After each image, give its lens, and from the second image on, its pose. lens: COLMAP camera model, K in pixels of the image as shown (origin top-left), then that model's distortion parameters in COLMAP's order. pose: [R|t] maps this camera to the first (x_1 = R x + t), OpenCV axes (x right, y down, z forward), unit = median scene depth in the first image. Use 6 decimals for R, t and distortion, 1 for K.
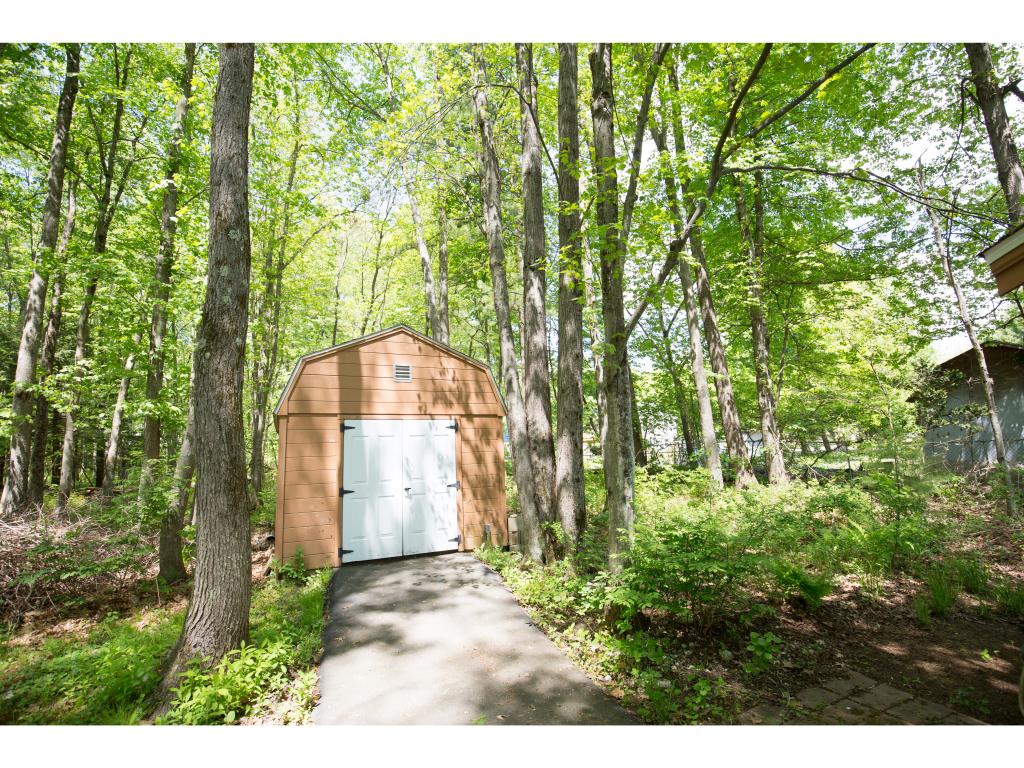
lens RADIAL K [[469.9, 0, 512.5], [0, 469.9, 380.2], [0, 0, 1]] dist [-0.035556, 0.007435]
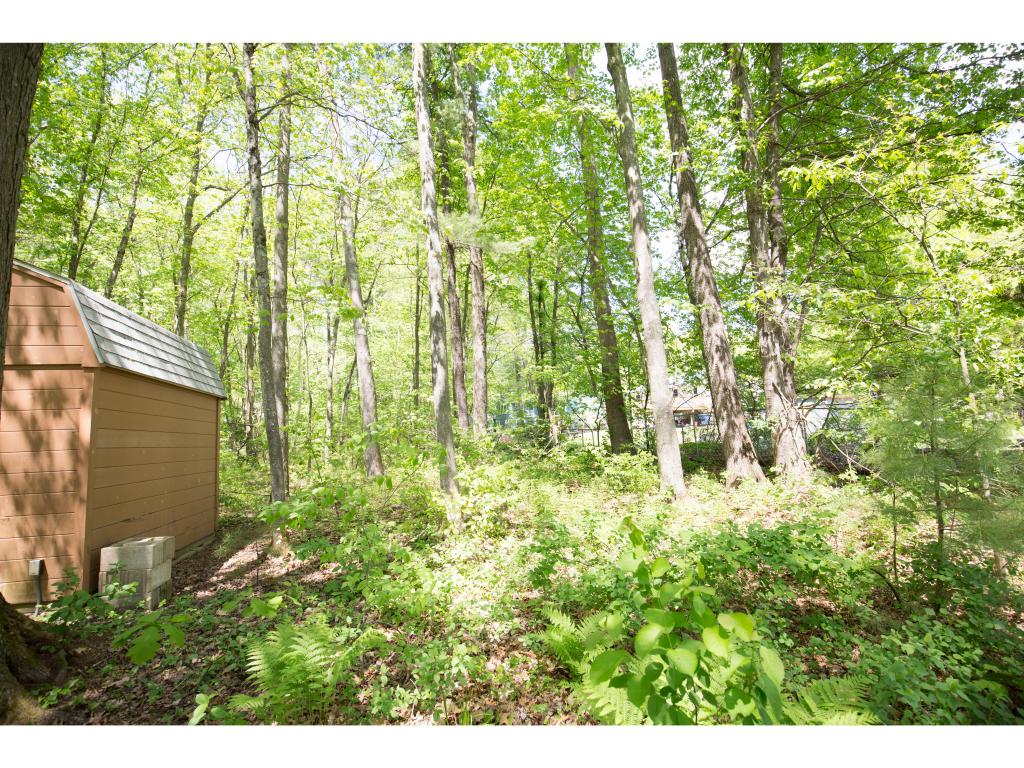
lens RADIAL K [[469.9, 0, 512.5], [0, 469.9, 380.2], [0, 0, 1]] dist [-0.035556, 0.007435]
pose [[0.978055, -0.026550, -0.206647, 0.338161], [0.038378, 0.997833, 0.053439, 0.048008], [0.204780, -0.060197, 0.976955, 0.328684]]
